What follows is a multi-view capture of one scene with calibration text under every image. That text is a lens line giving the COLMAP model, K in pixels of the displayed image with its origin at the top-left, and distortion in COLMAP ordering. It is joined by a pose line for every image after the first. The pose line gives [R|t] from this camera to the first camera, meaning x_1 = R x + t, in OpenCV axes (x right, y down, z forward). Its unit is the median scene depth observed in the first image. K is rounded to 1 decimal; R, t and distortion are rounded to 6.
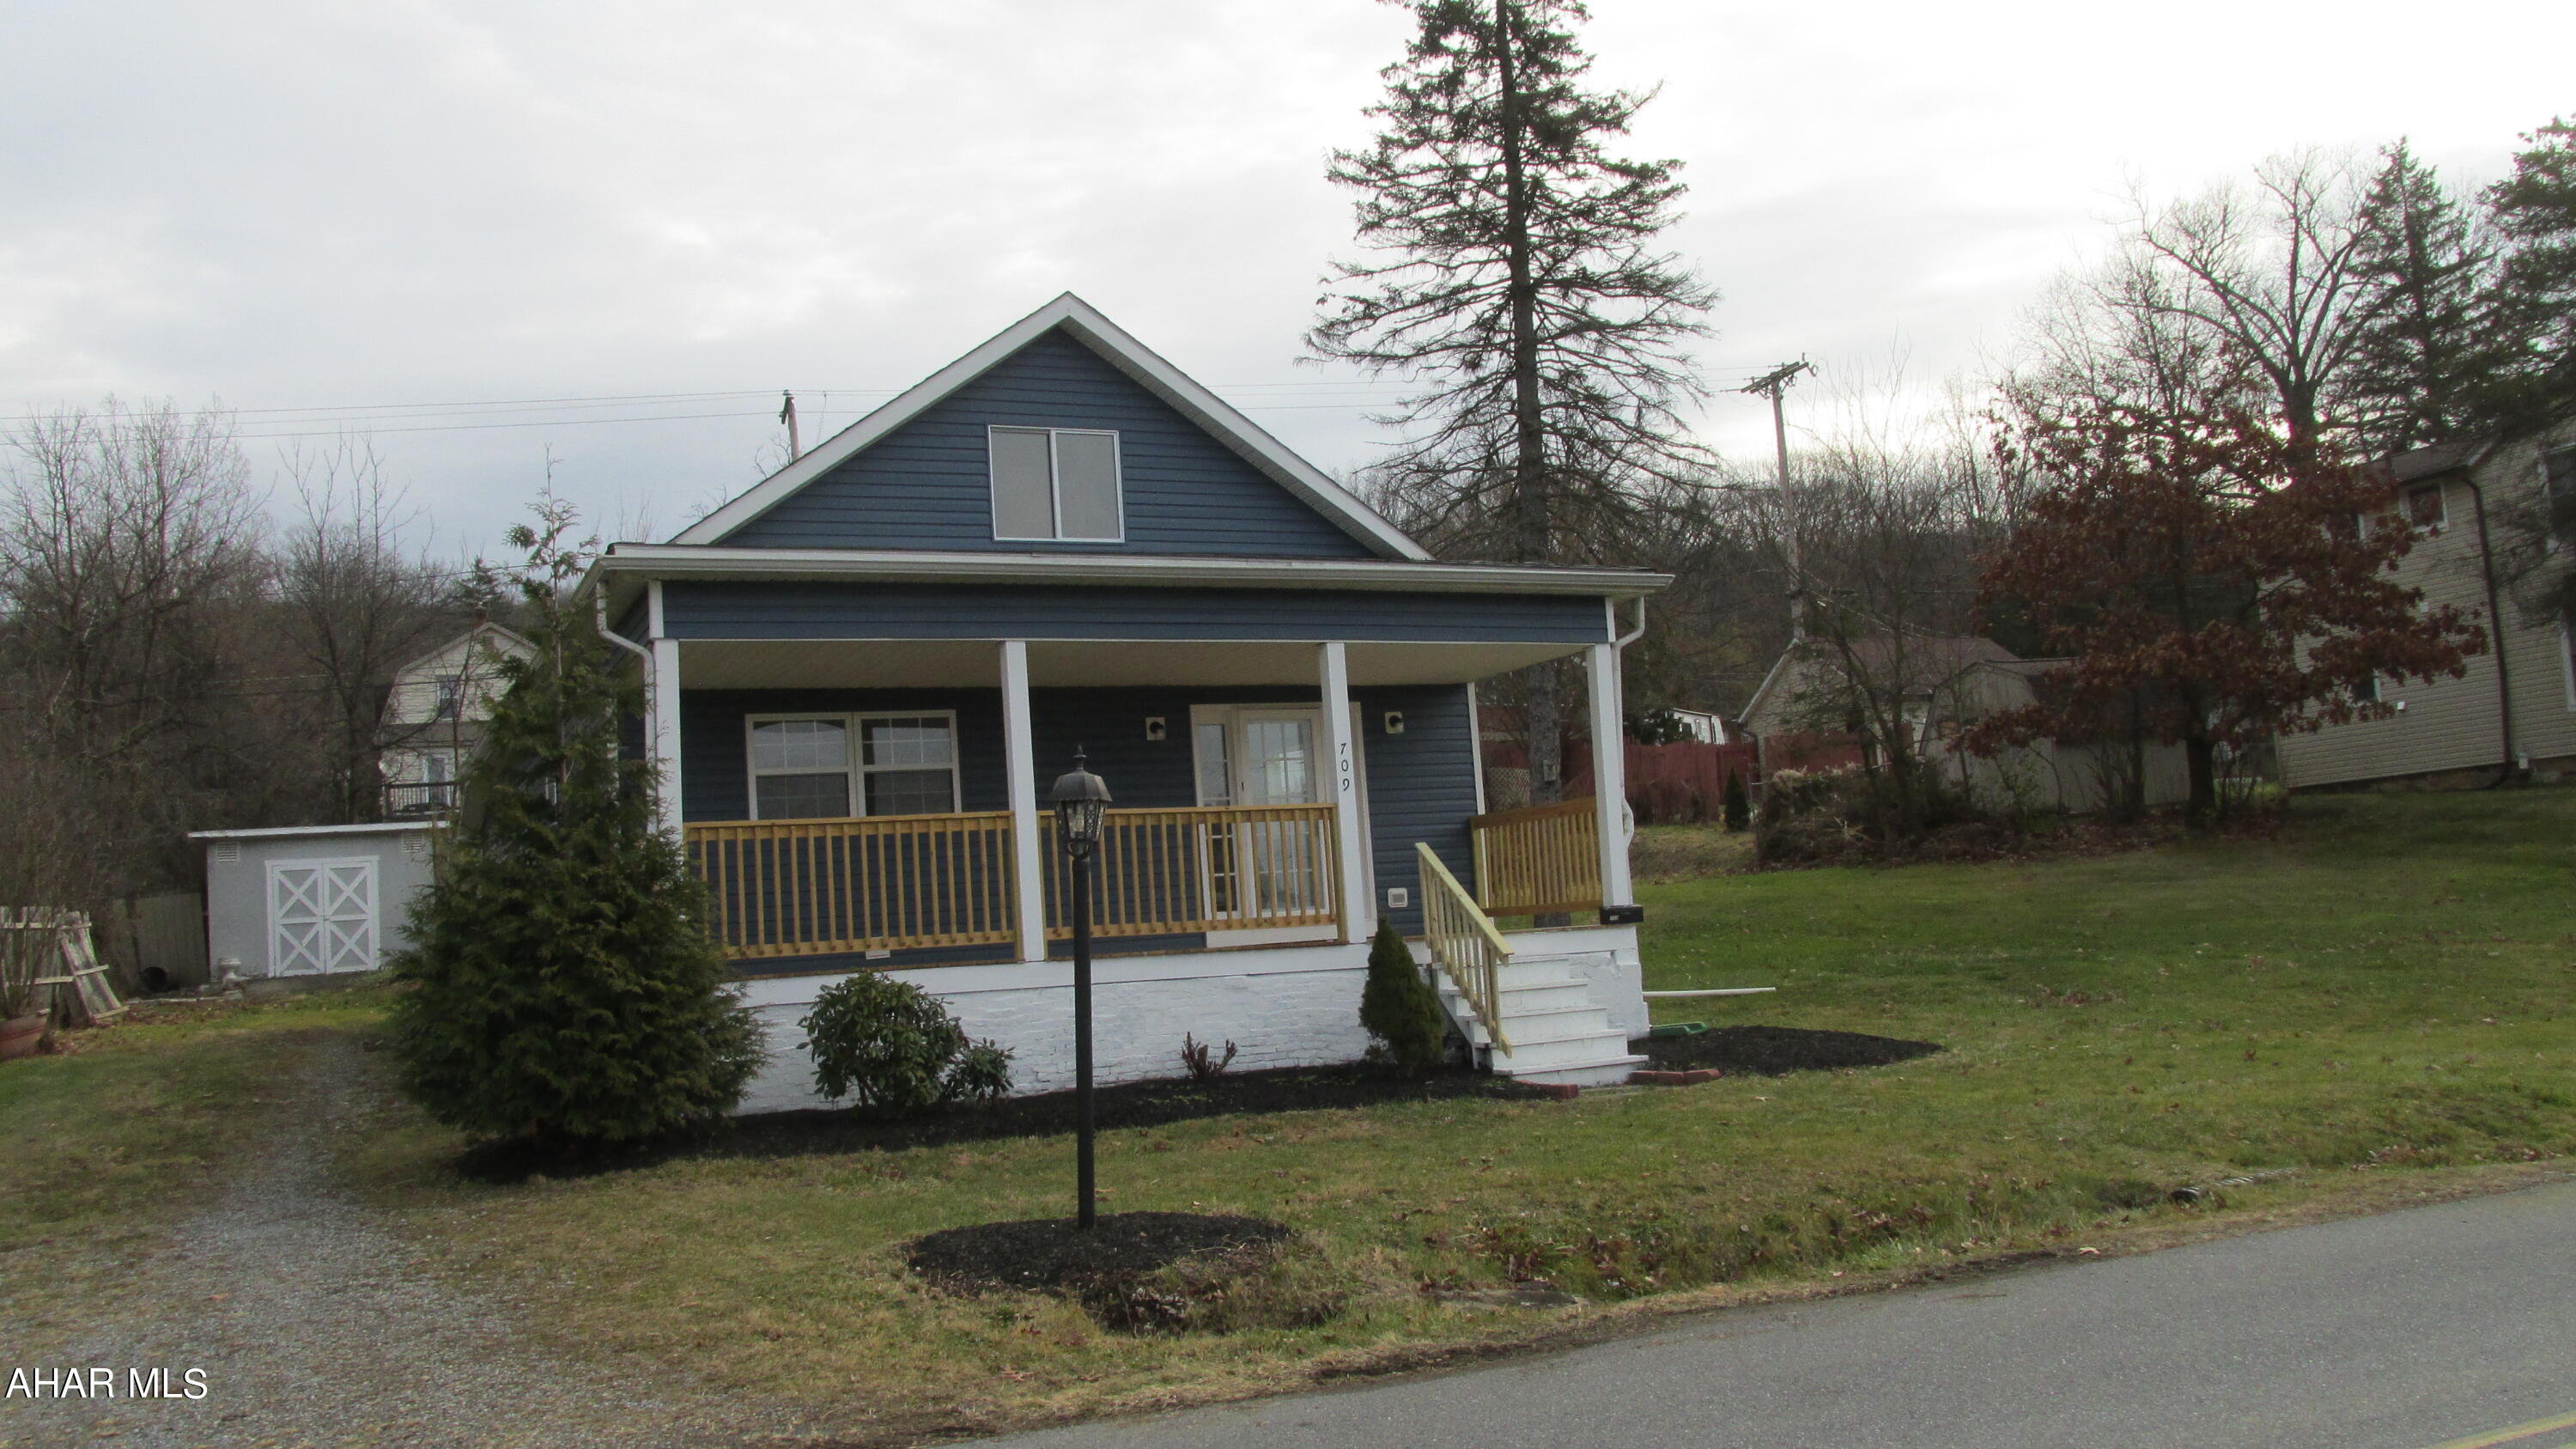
lens RADIAL K [[2133.0, 0, 1291.5], [0, 2133.0, 730.0], [0, 0, 1]] dist [-0.007812, 0.016244]
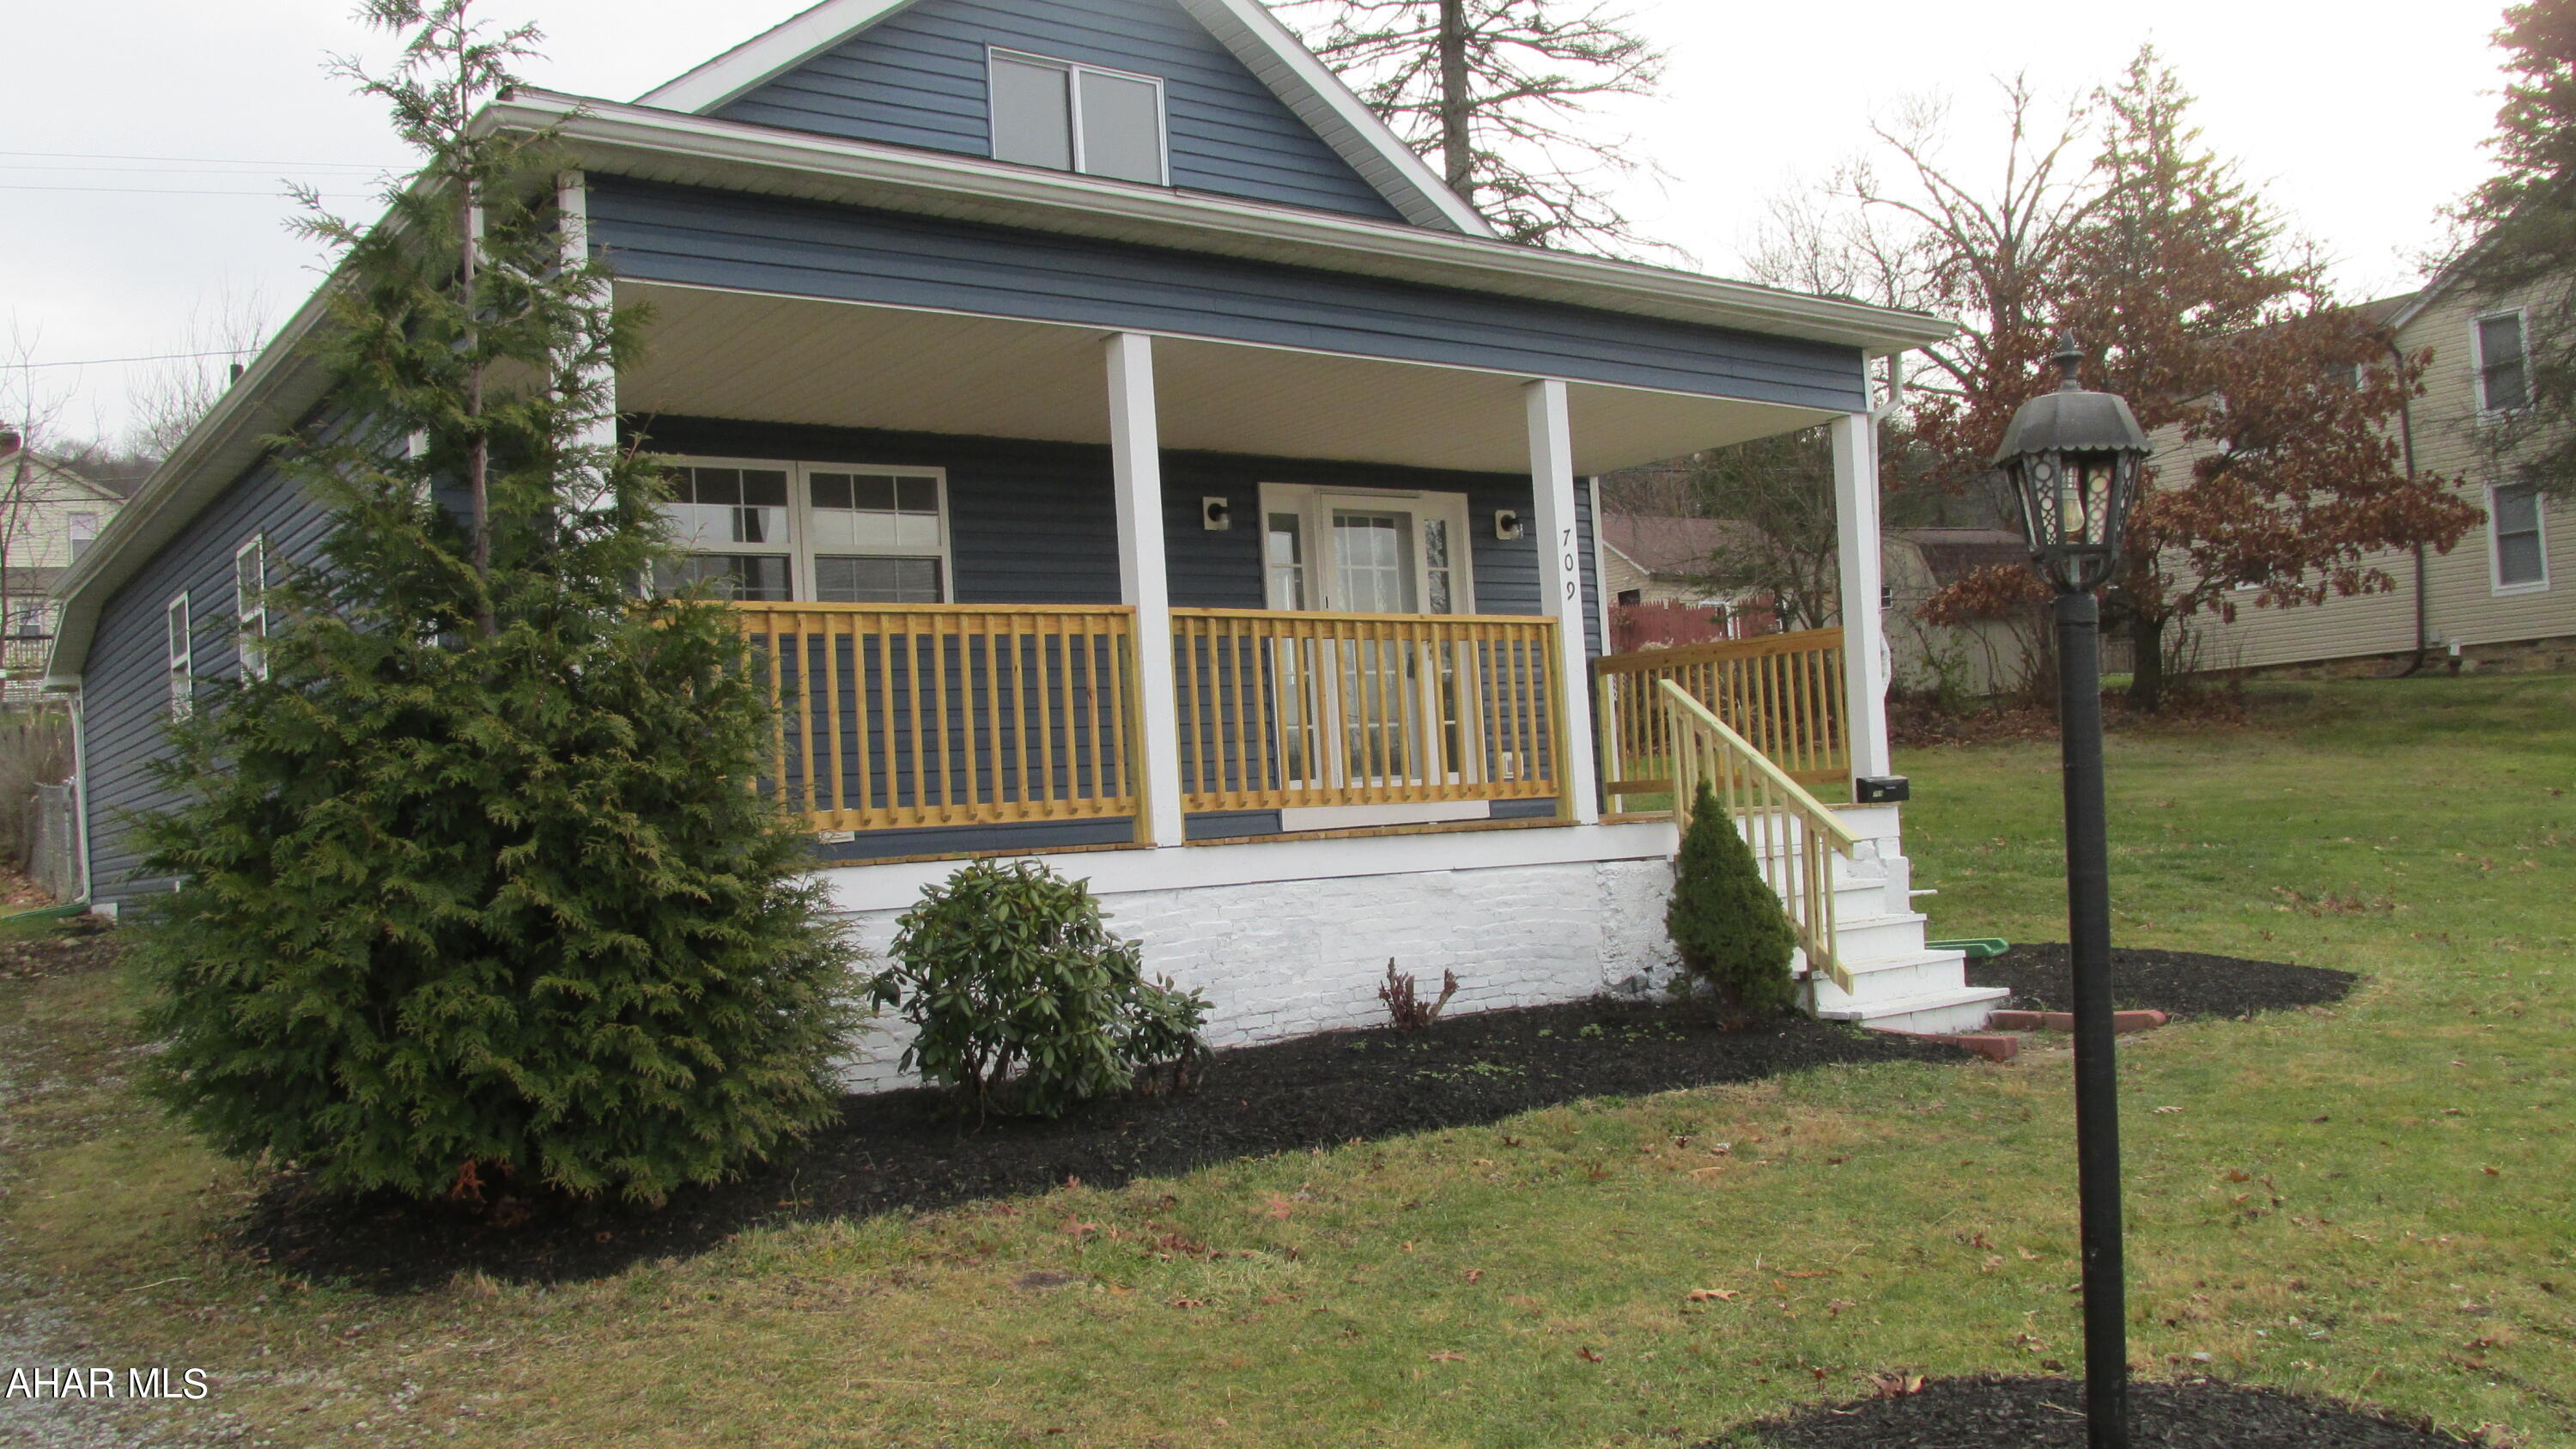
lens RADIAL K [[2133.0, 0, 1281.3], [0, 2133.0, 714.3], [0, 0, 1]] dist [-0.007812, 0.016244]
pose [[0.982078, 0.017889, 0.187622, -0.201683], [-0.025429, 0.998960, 0.037855, 0.044385], [-0.186749, -0.041947, 0.981512, 0.374209]]
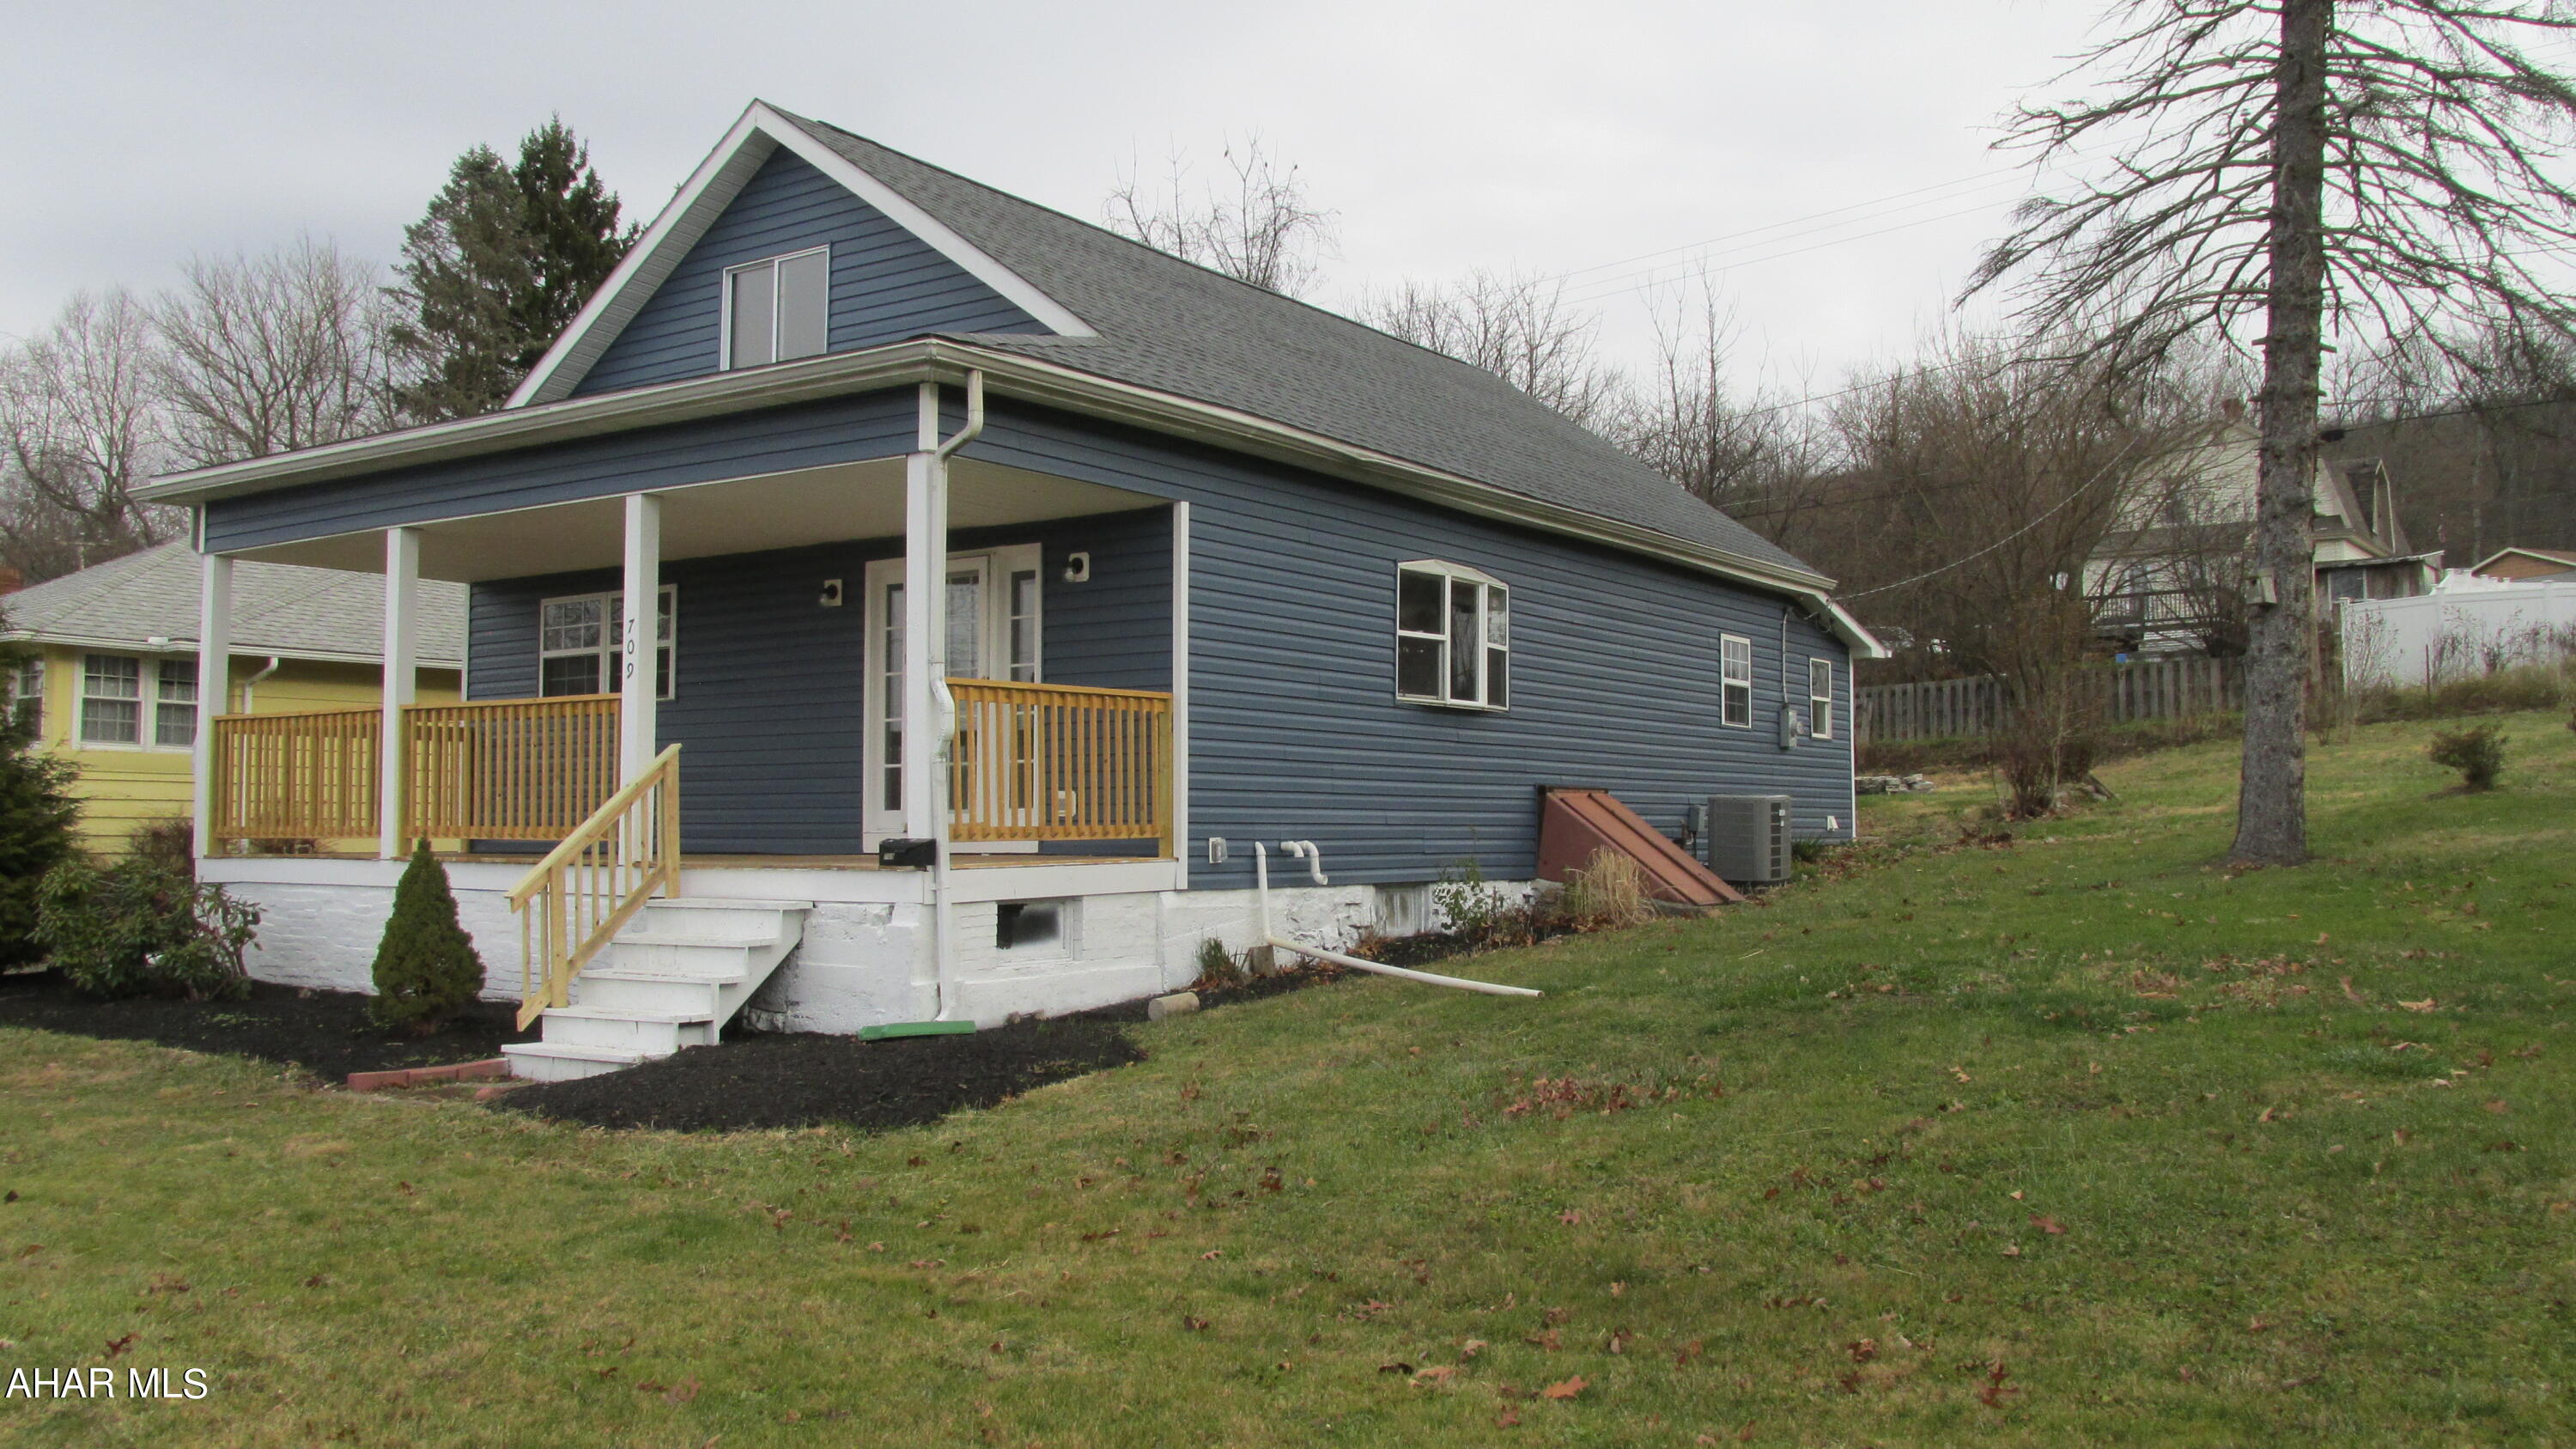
lens RADIAL K [[2133.0, 0, 1270.1], [0, 2133.0, 724.9], [0, 0, 1]] dist [-0.007812, 0.016244]
pose [[0.491026, 0.025251, -0.870779, 0.905319], [0.058748, 0.996344, 0.062019, 0.011208], [0.869162, -0.081609, 0.487748, 0.863681]]
